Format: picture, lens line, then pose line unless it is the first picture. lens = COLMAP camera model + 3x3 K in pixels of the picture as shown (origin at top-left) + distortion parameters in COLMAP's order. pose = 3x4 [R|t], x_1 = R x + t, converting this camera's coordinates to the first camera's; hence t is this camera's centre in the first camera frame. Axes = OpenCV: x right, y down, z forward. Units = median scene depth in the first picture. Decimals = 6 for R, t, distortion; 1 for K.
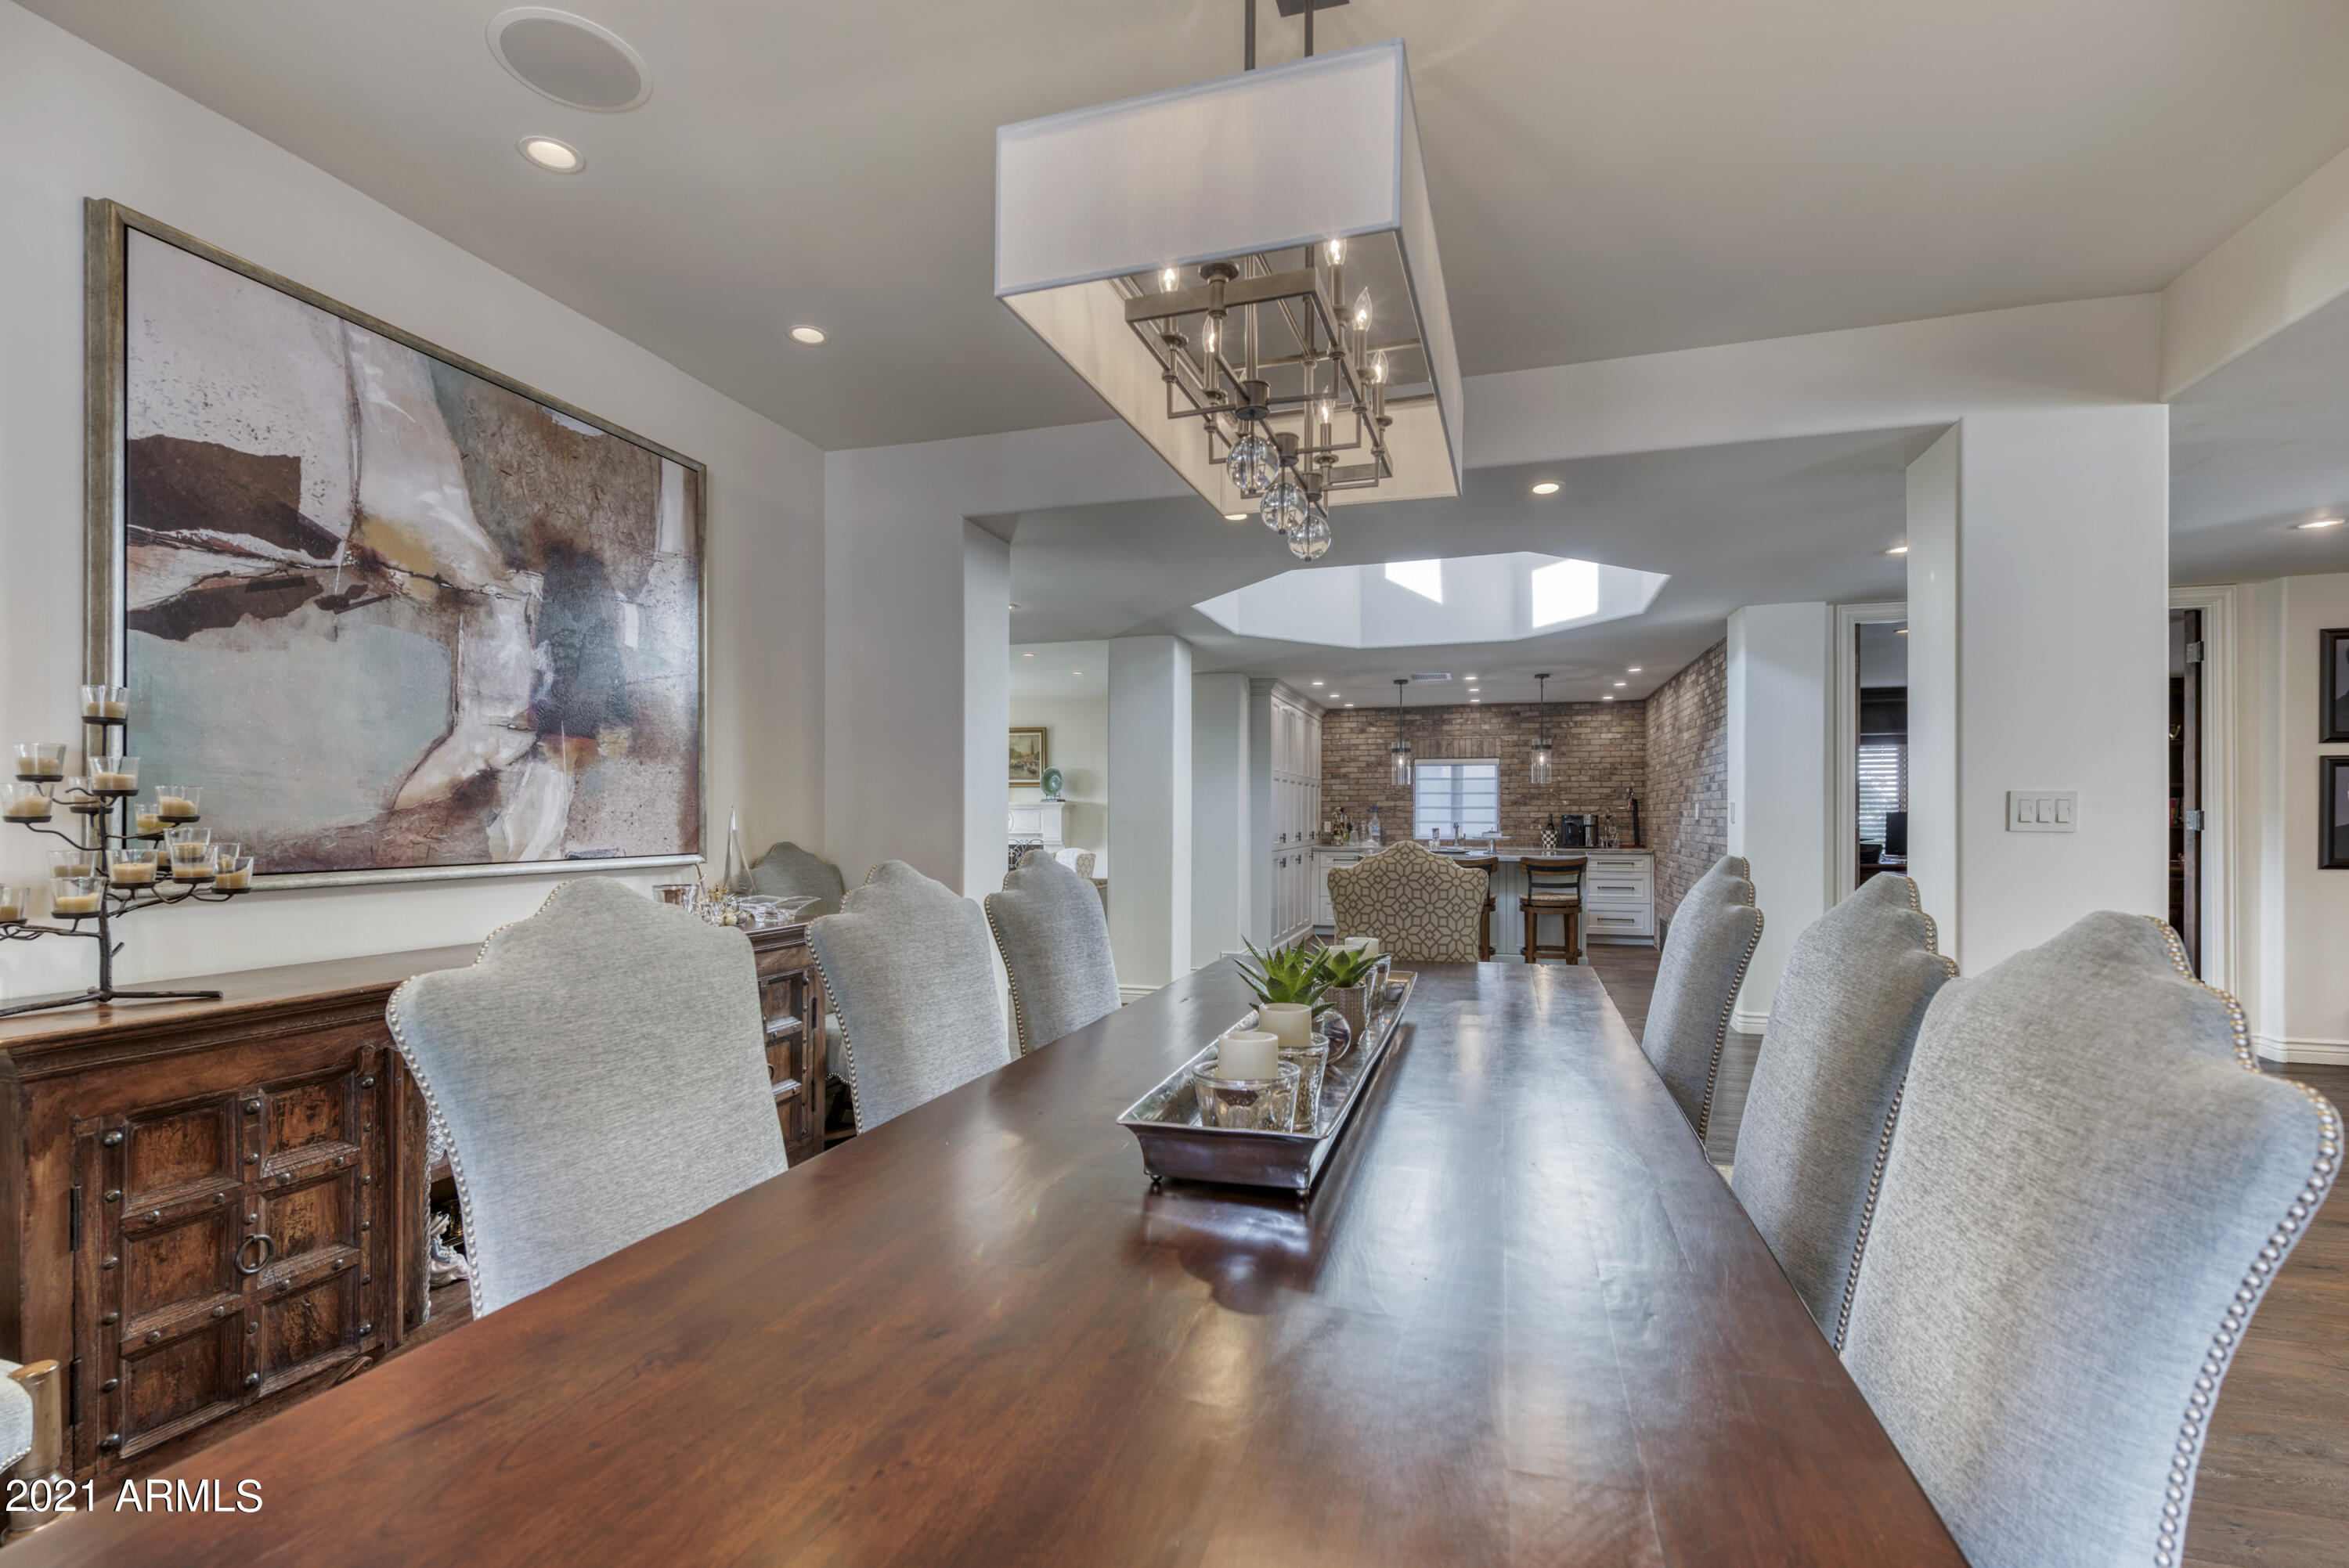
lens RADIAL K [[1058.5, 0, 1188.1], [0, 1058.5, 813.8], [0, 0, 1]] dist [-0.001430, -0.000073]
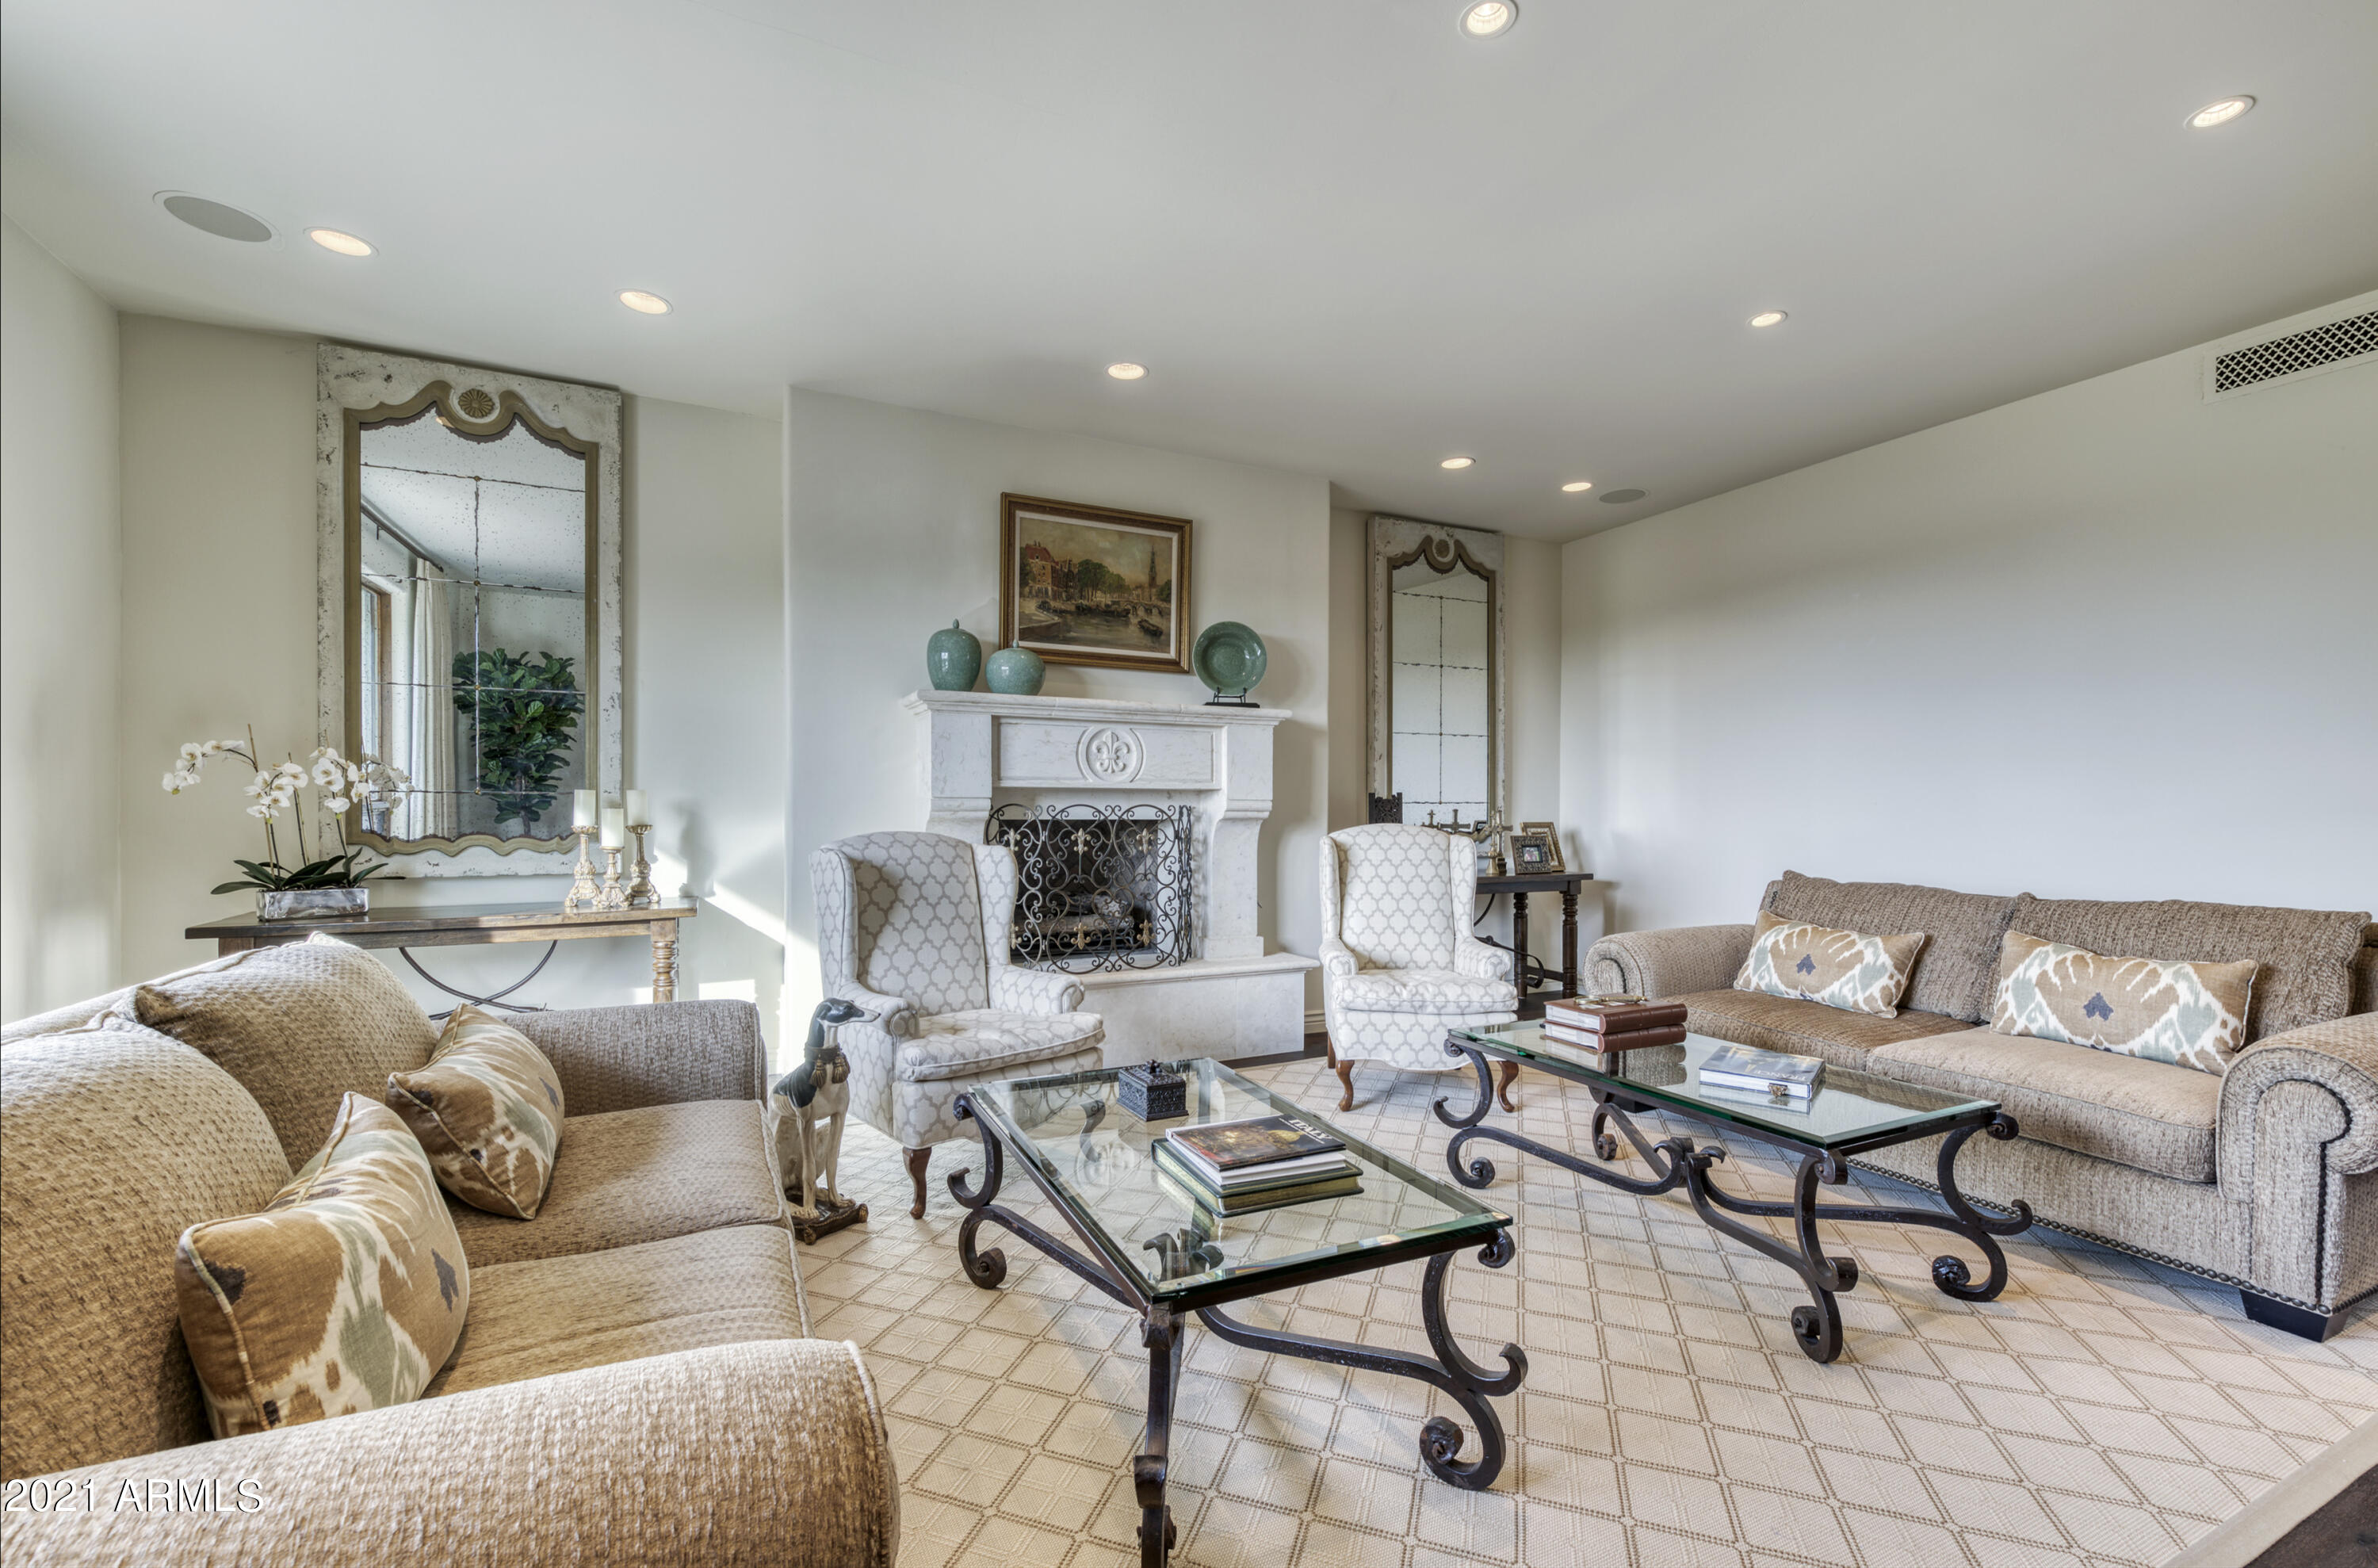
lens RADIAL K [[1107.7, 0, 1189.0], [0, 1107.7, 784.0], [0, 0, 1]] dist [0.001740, 0.000099]
pose [[0.703162, 0.016867, 0.710829, -0.521312], [-0.010778, 0.999857, -0.013063, 0.026321], [-0.710948, 0.001524, 0.703243, 0.866083]]
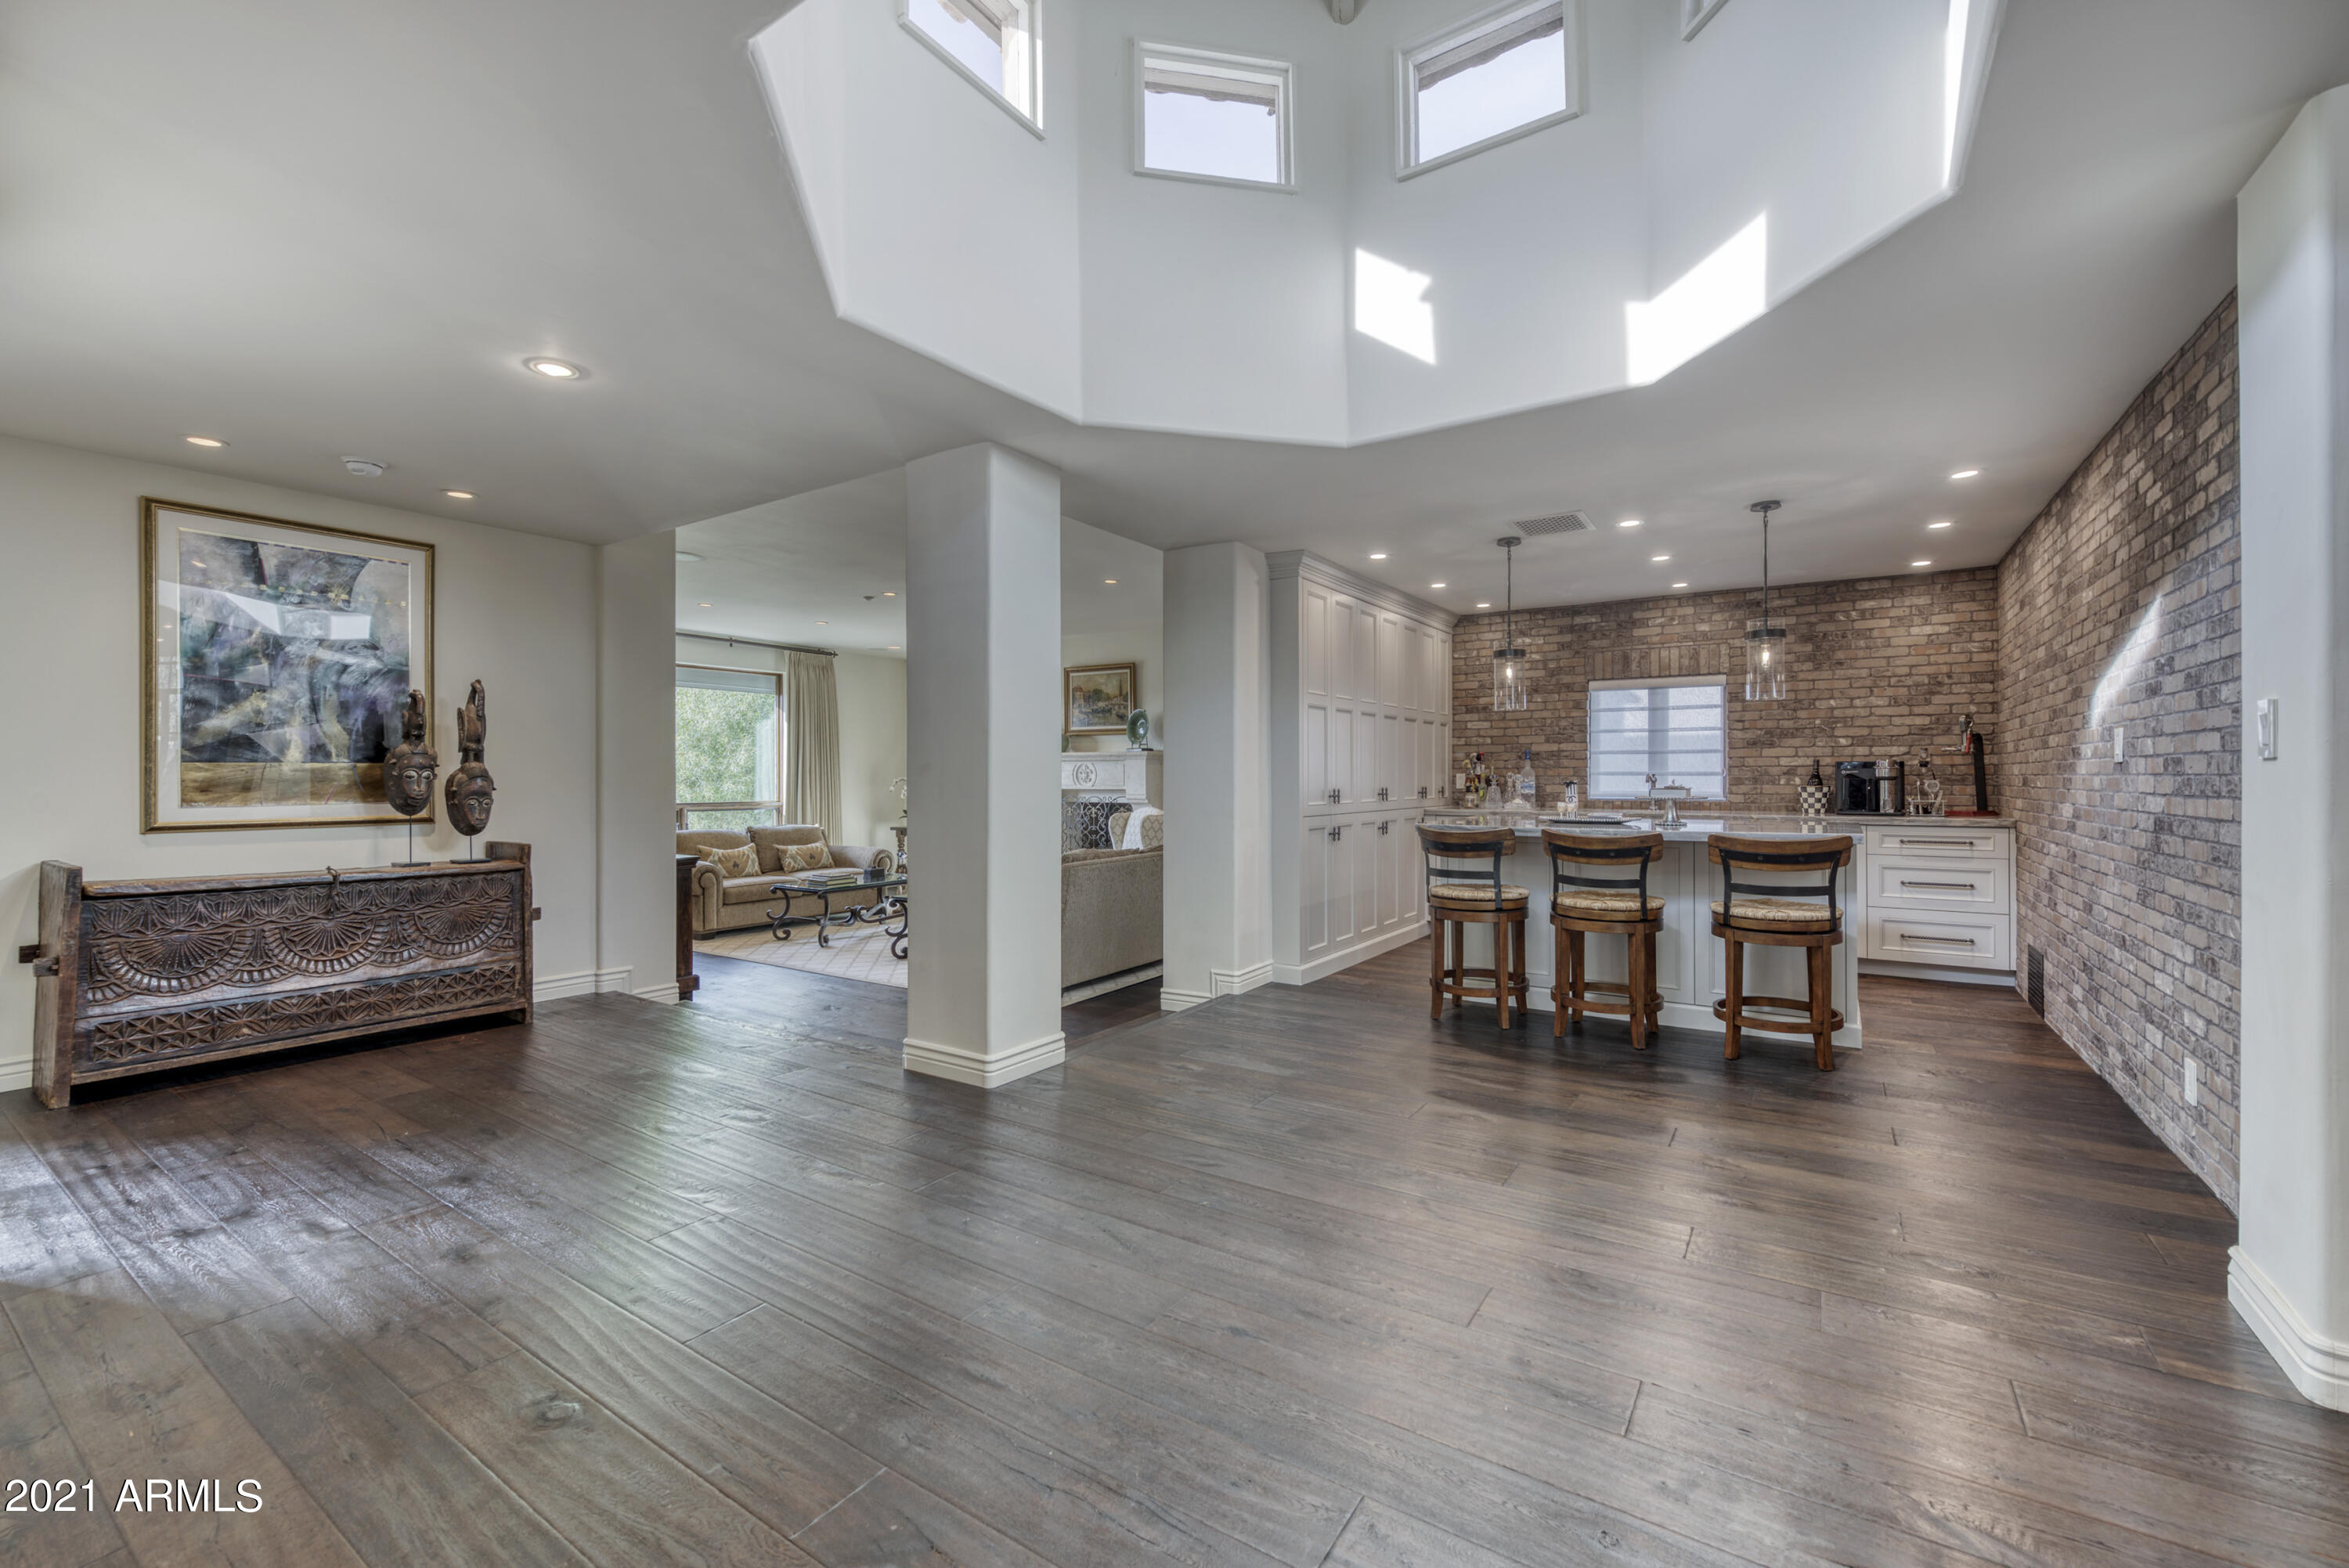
lens RADIAL K [[977.1, 0, 1170.1], [0, 977.1, 771.3], [0, 0, 1]] dist [0.002334, -0.003660]
pose [[0.953500, -0.003295, -0.301375, 0.152129], [0.002913, 0.999994, -0.001716, 0.006688], [0.301379, 0.000758, 0.953504, 0.333633]]
